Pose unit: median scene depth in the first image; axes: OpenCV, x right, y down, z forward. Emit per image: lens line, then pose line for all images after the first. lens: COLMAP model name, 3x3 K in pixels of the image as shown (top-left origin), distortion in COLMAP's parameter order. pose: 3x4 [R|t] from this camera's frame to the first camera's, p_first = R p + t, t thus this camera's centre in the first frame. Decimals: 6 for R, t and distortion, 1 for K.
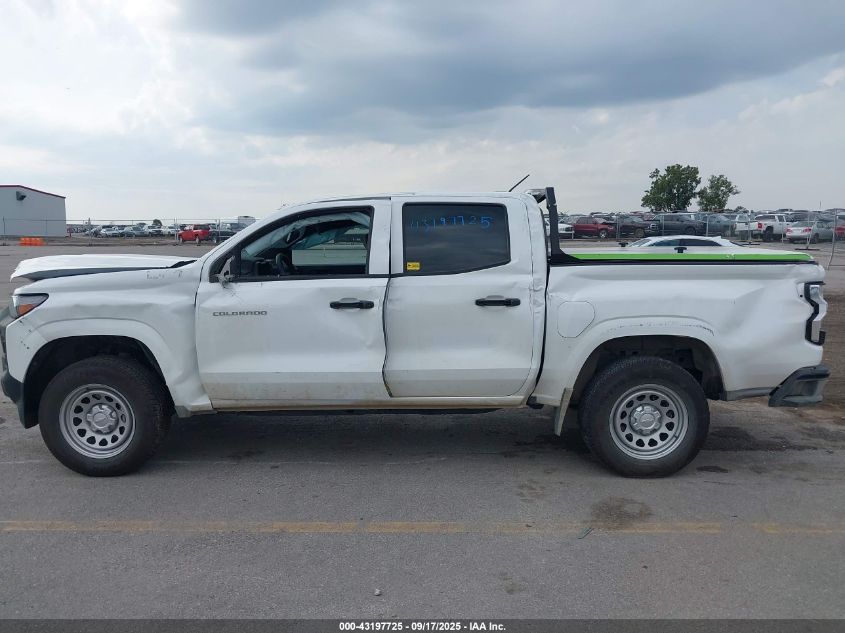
lens RADIAL K [[663.0, 0, 422.5], [0, 663.0, 316.5], [0, 0, 1]] dist [0.001393, -0.006250]
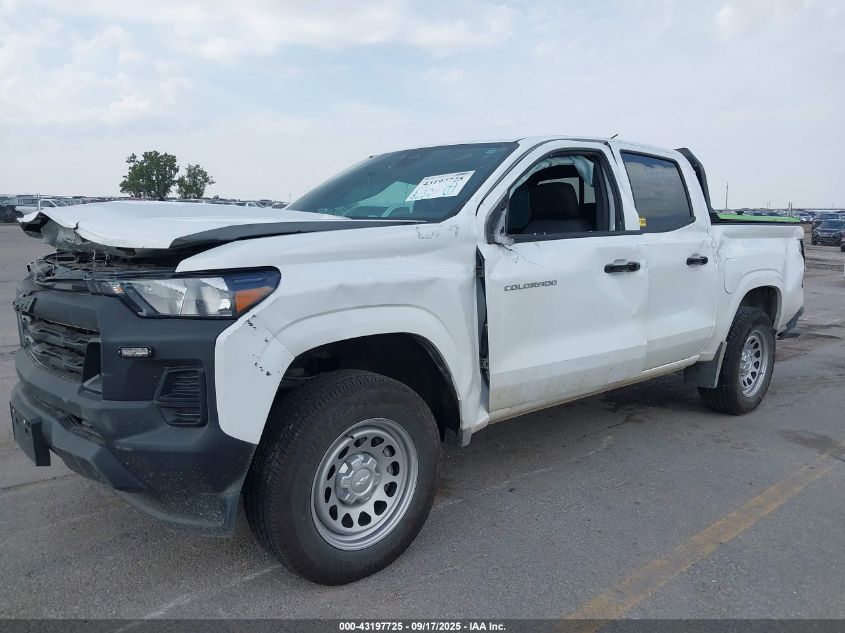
lens RADIAL K [[663.0, 0, 422.5], [0, 663.0, 316.5], [0, 0, 1]] dist [0.001393, -0.006250]
pose [[0.749951, -0.082727, 0.656300, -0.839506], [0.069898, 0.996505, 0.045739, -0.011944], [-0.657790, 0.011572, 0.753112, 0.531125]]
